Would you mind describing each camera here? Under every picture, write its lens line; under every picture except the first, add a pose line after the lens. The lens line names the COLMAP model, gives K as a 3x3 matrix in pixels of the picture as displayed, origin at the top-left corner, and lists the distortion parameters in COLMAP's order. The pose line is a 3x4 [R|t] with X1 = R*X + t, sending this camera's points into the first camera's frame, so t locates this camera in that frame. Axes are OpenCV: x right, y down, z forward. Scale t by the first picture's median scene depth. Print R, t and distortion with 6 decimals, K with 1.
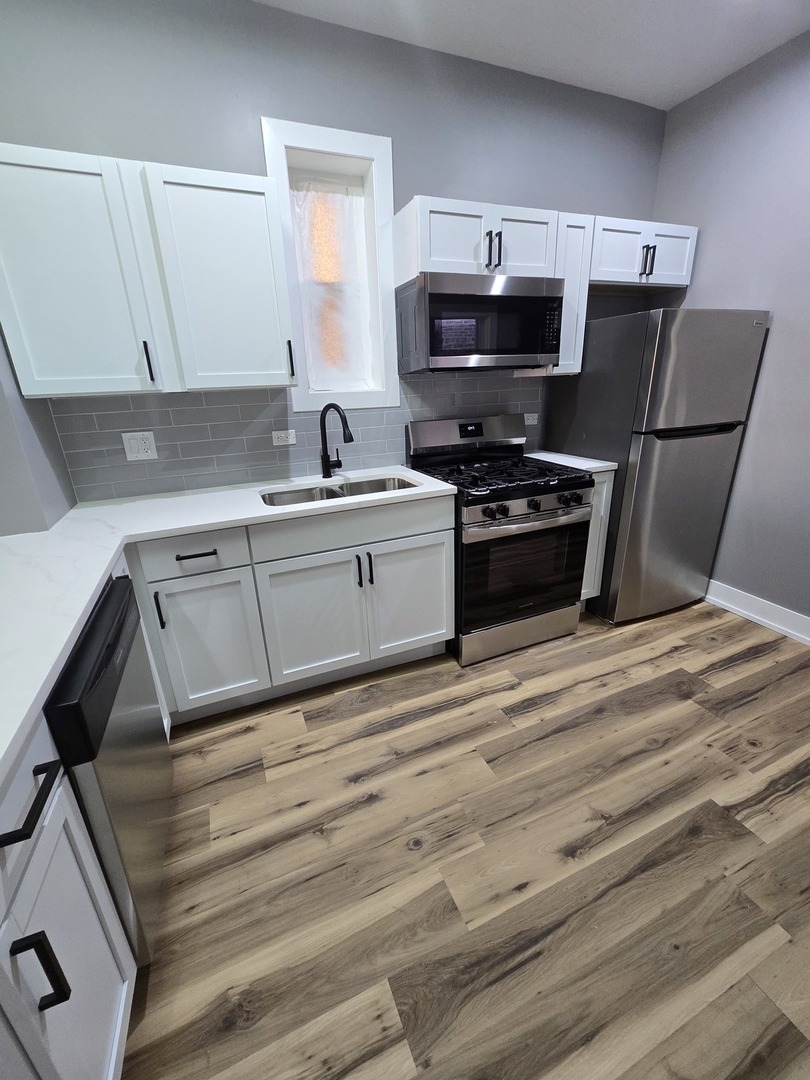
lens RADIAL K [[441.1, 0, 394.6], [0, 441.1, 534.0], [0, 0, 1]] dist [0.010888, -0.006405]
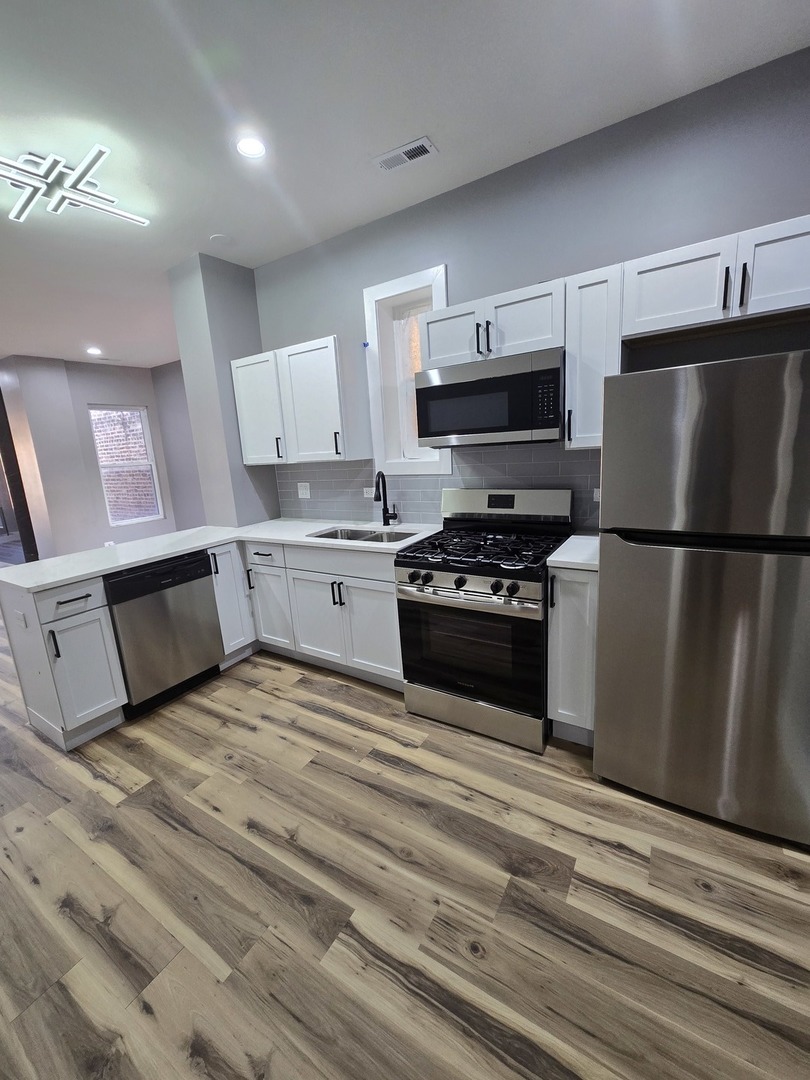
lens RADIAL K [[444.4, 0, 400.3], [0, 444.4, 536.6], [0, 0, 1]] dist [0.002328, -0.000190]
pose [[0.570187, 0.170415, -0.803645, 1.186193], [-0.225783, 0.973084, 0.046152, -0.209905], [0.789879, 0.155134, 0.593316, 0.326939]]
